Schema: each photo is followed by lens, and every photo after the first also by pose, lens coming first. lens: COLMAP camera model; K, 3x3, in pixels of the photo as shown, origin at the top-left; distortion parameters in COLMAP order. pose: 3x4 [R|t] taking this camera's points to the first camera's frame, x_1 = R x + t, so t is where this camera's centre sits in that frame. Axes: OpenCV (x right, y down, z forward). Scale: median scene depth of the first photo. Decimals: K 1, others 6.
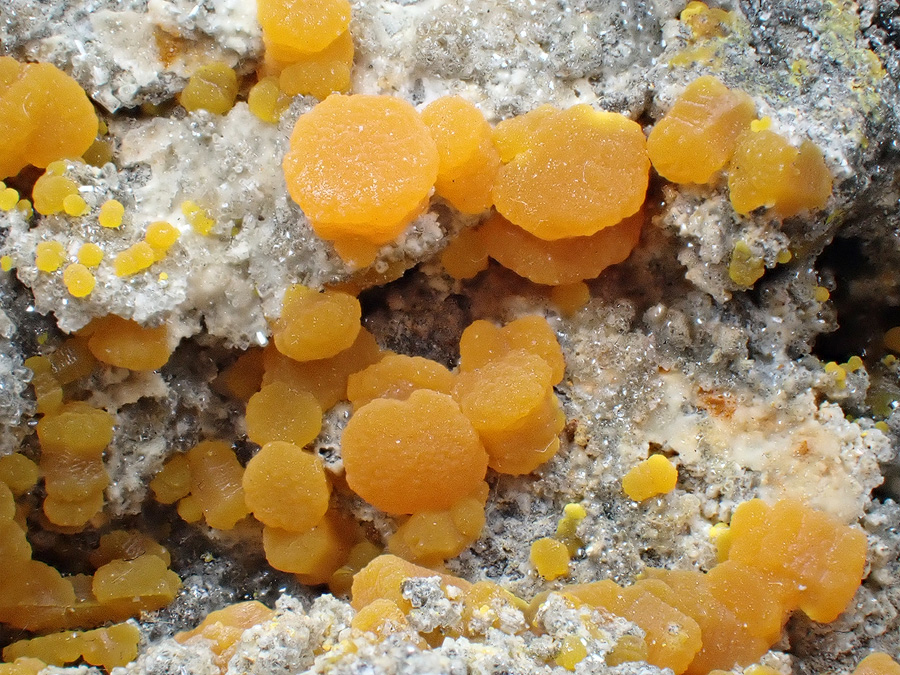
lens RADIAL K [[2466.4, 0, 449.7], [0, 2466.4, 337.7], [0, 0, 1]] dist [0.125499, 0.000000]
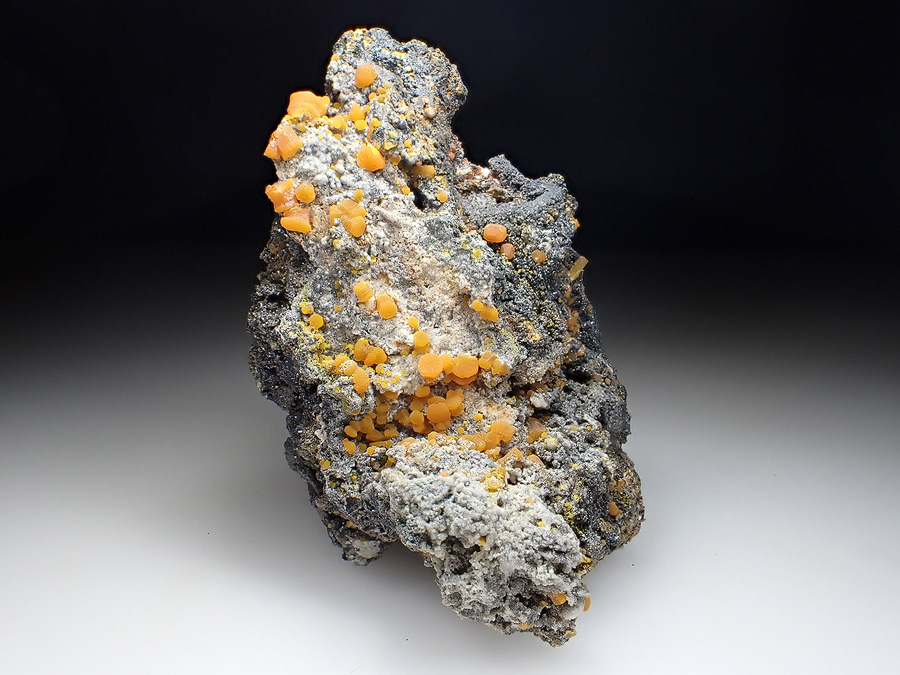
lens RADIAL K [[807.6, 0, 458.8], [0, 807.6, 330.7], [0, 0, 1]] dist [-0.022688, -0.005130]
pose [[0.999865, 0.015418, 0.005749, 0.020206], [-0.015615, 0.999232, 0.035931, -0.222719], [-0.005190, -0.036016, 0.999338, -0.943396]]
